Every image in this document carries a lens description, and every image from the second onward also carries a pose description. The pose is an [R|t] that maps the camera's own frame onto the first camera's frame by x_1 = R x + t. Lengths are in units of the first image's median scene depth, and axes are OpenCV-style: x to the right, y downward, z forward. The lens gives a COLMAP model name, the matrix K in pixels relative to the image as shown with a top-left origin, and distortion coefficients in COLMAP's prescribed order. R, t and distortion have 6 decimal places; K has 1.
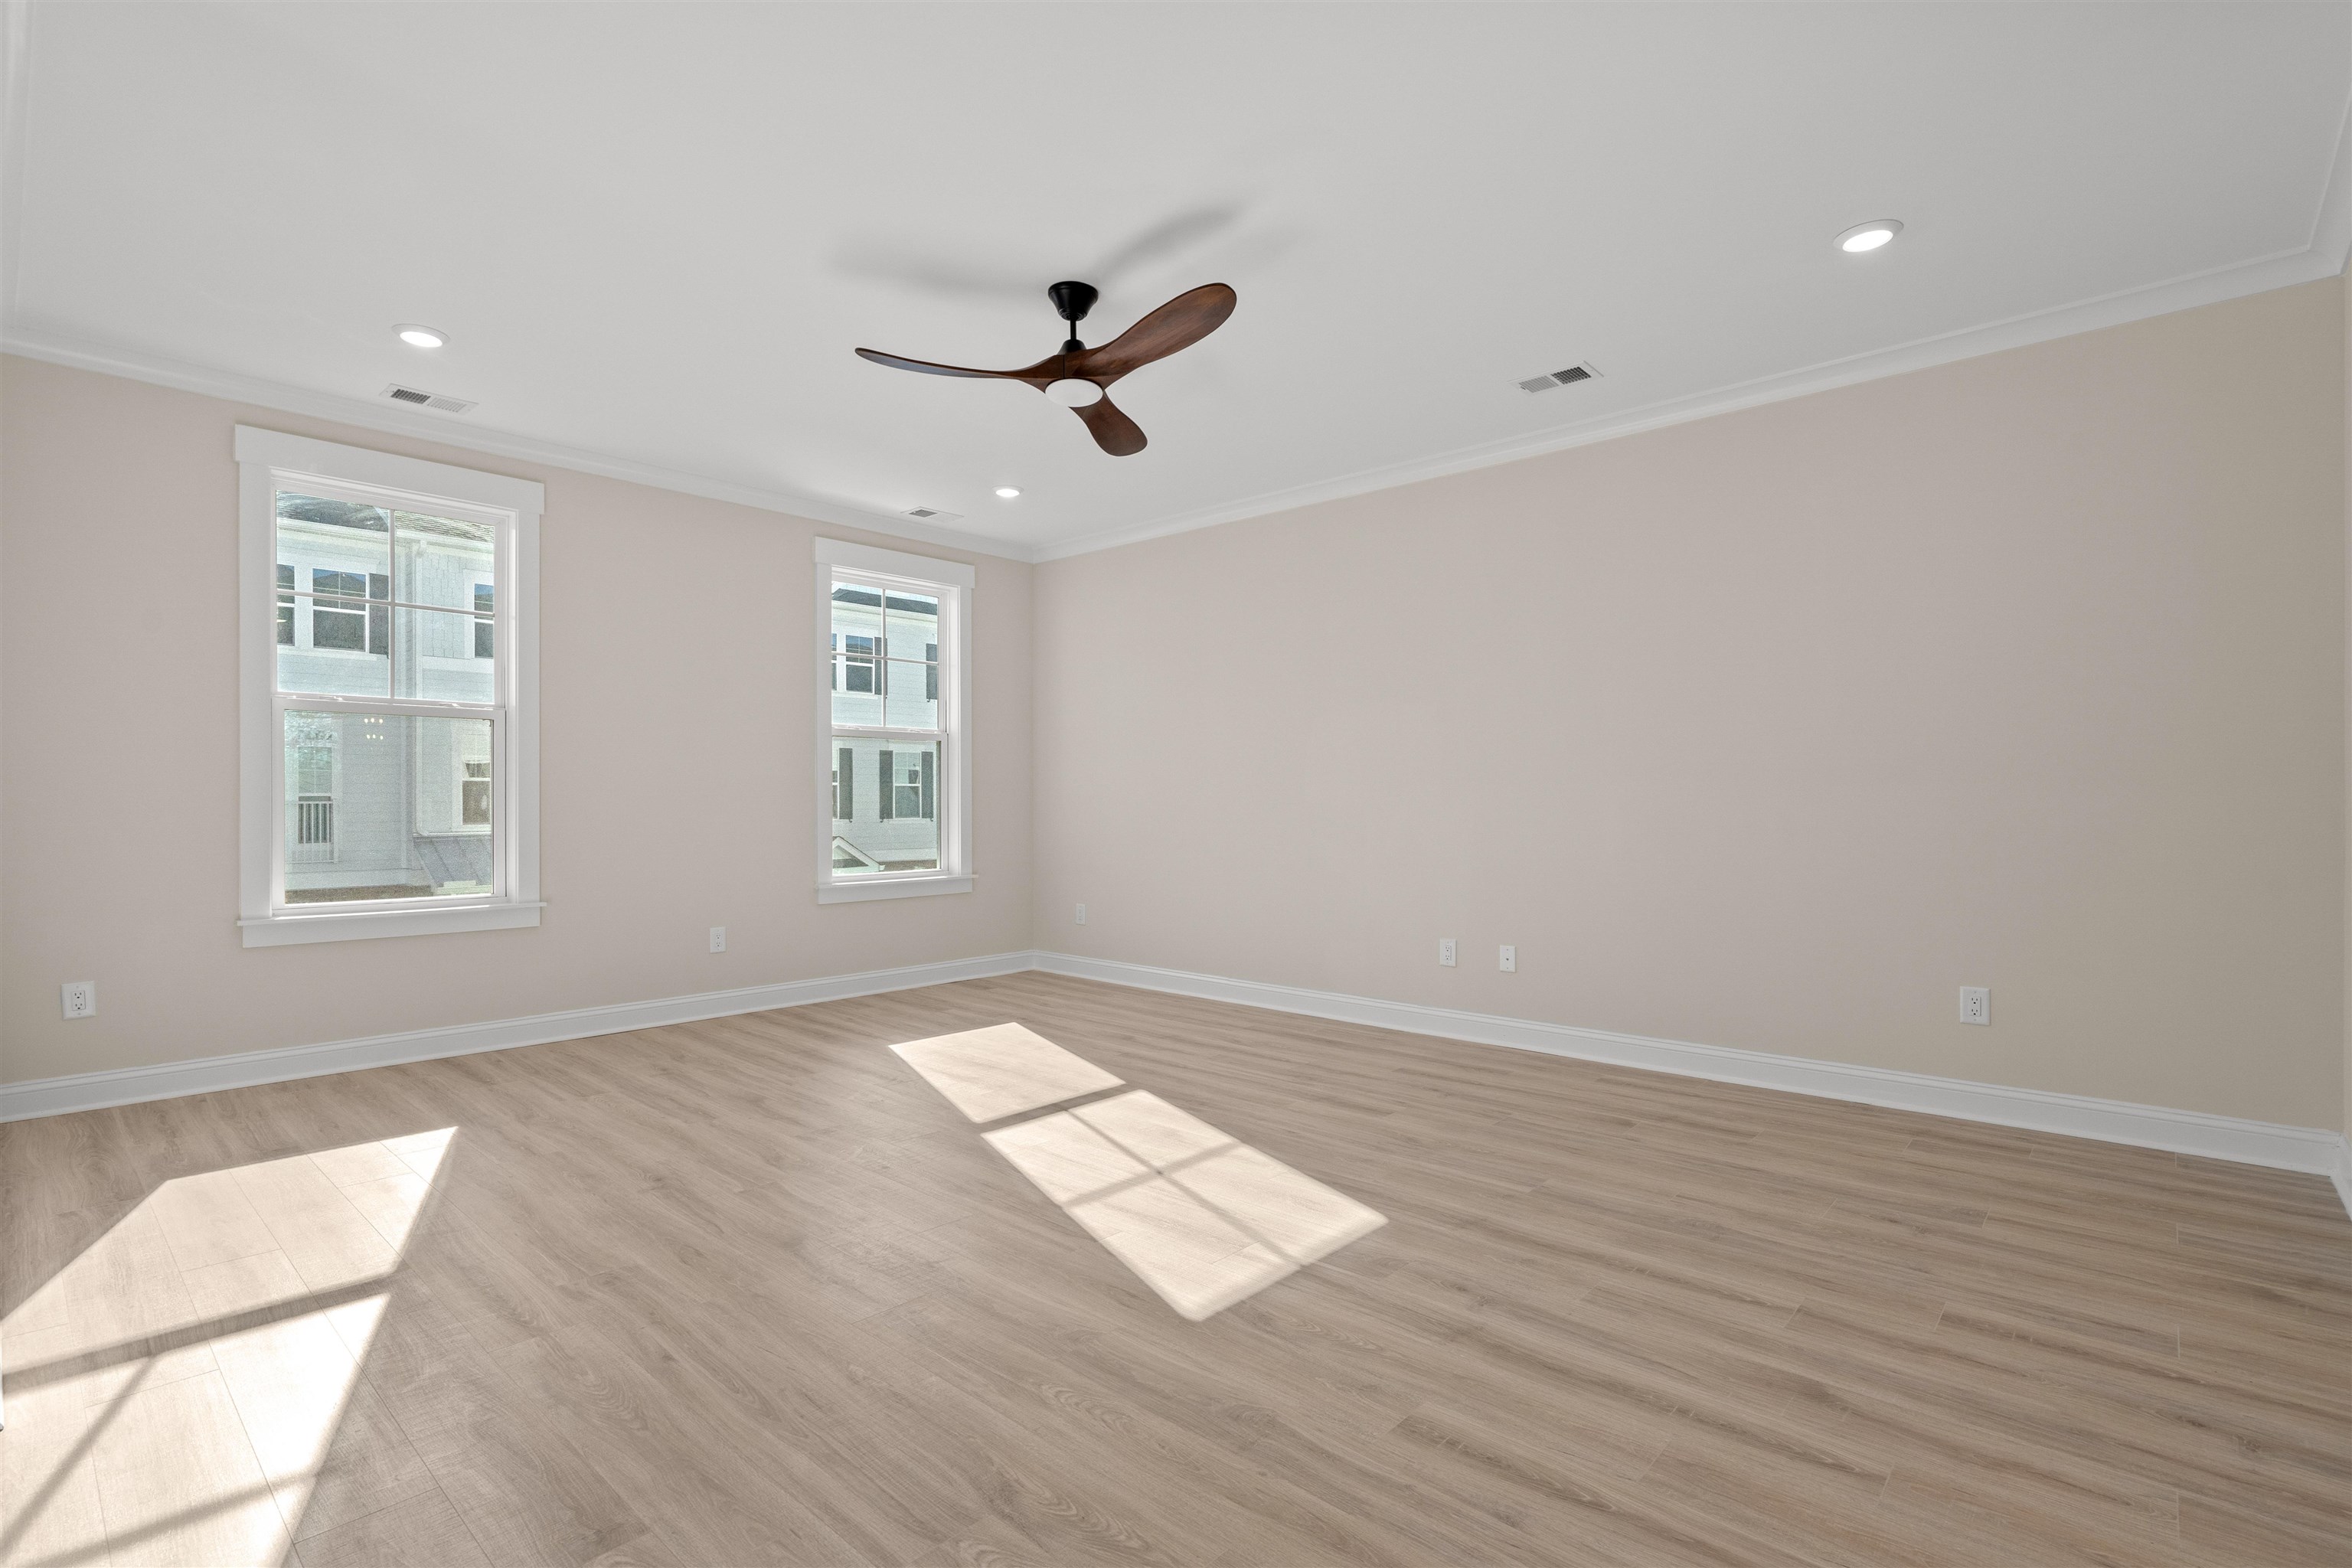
lens RADIAL K [[1079.7, 0, 1185.3], [0, 1079.7, 806.9], [0, 0, 1]] dist [-0.012990, 0.000788]
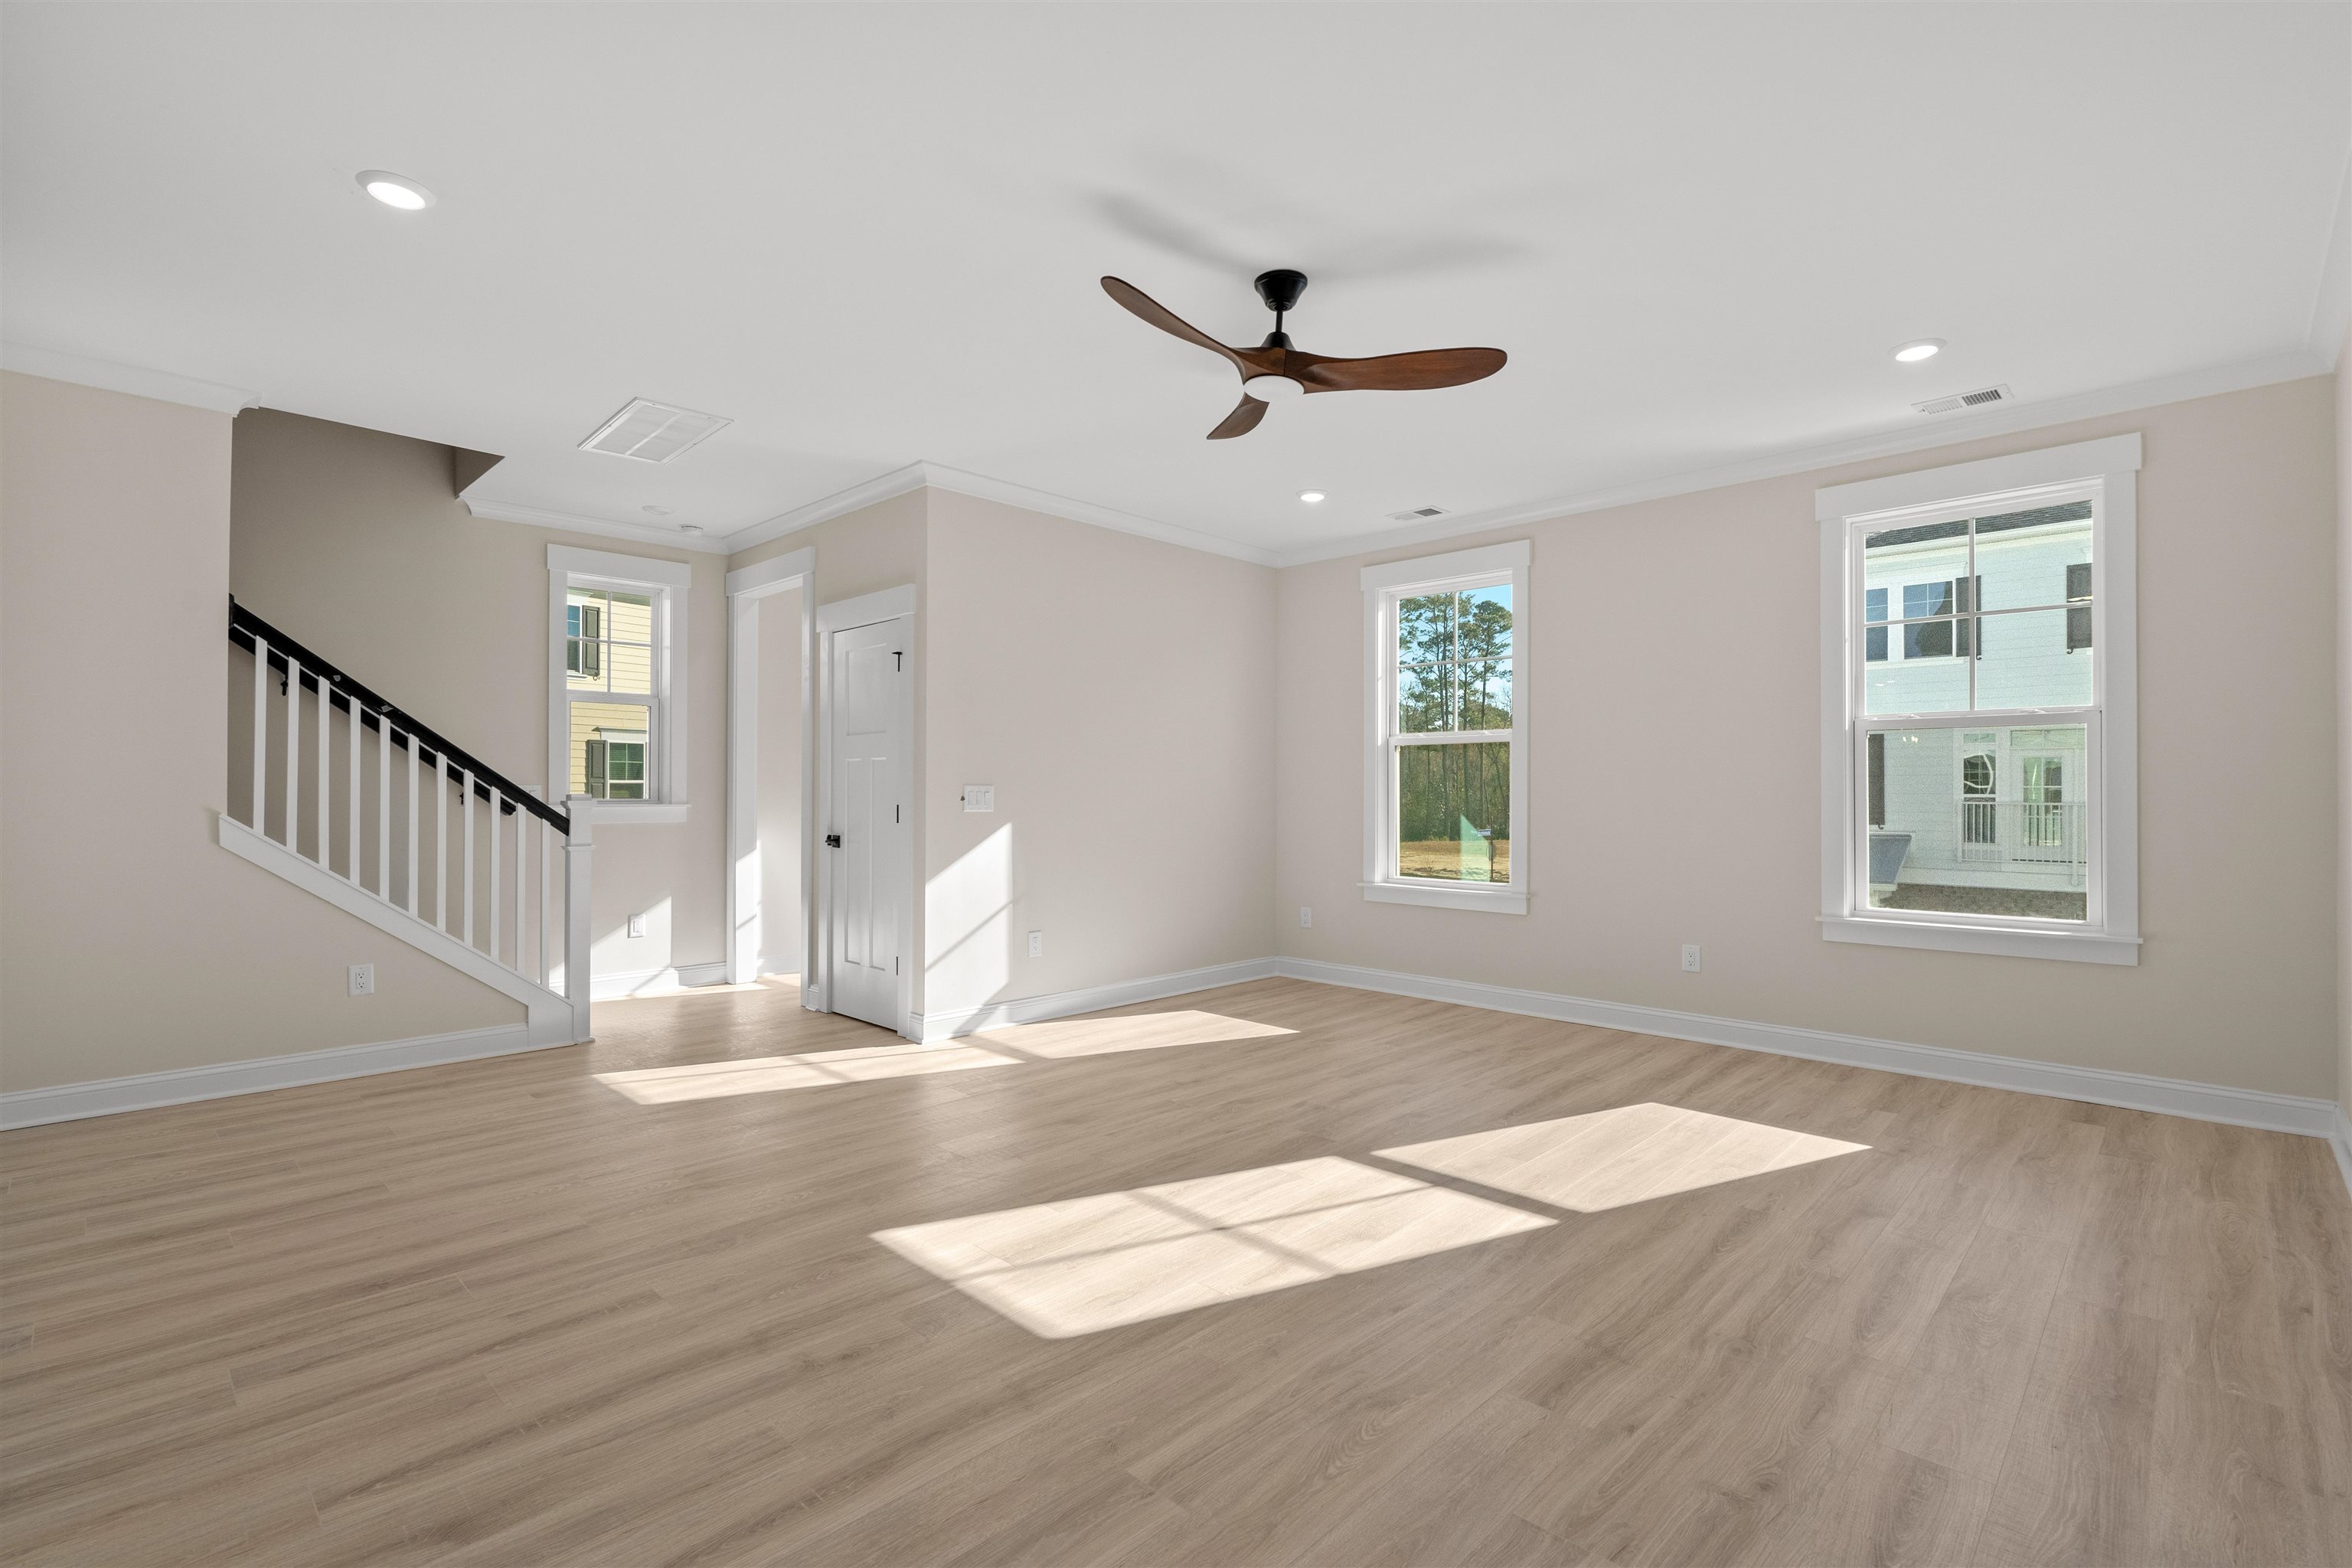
lens RADIAL K [[1046.4, 0, 1149.2], [0, 1046.4, 784.2], [0, 0, 1]] dist [-0.003621, -0.001024]
pose [[-0.036470, -0.008239, -0.999301, 0.783693], [-0.010863, 0.999910, -0.007847, -0.025038], [0.999276, 0.010569, -0.036556, 0.880994]]
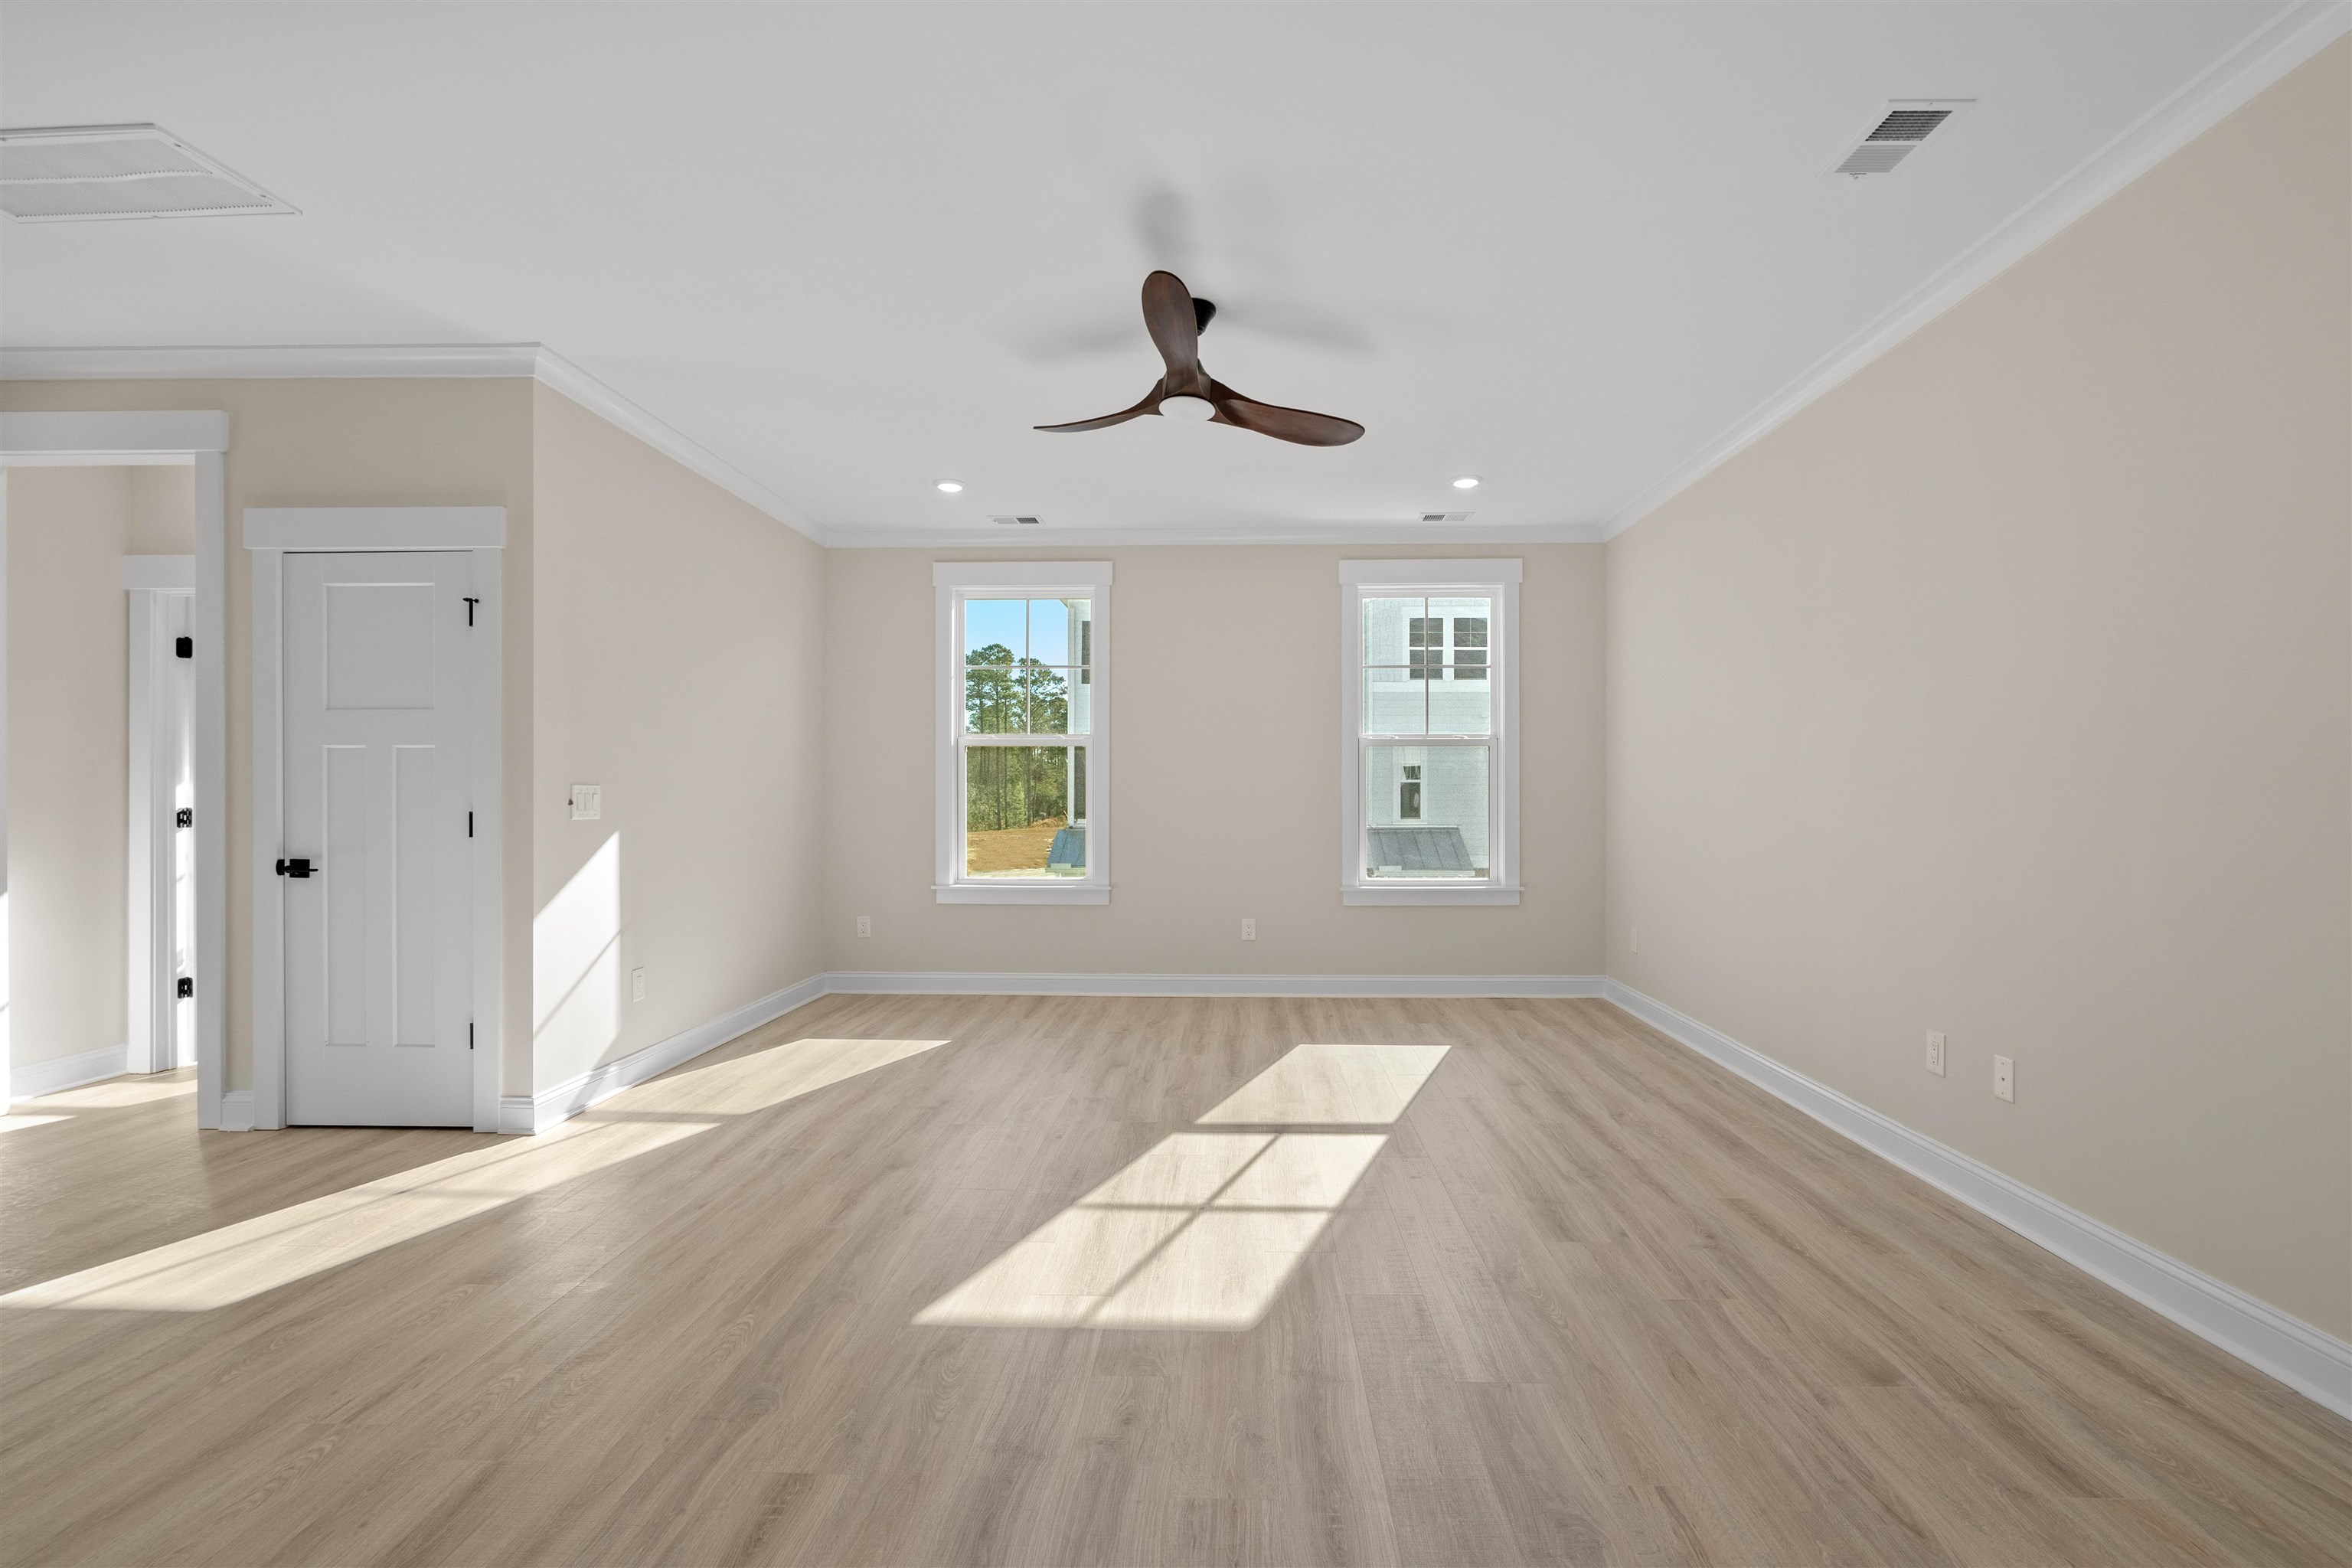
lens RADIAL K [[1073.2, 0, 1205.2], [0, 1073.2, 796.3], [0, 0, 1]] dist [-0.000910, -0.000224]
pose [[0.652737, 0.001023, -0.757583, 0.631275], [-0.006155, 0.999973, -0.003952, -0.019858], [0.757559, 0.007242, 0.652726, 0.345585]]
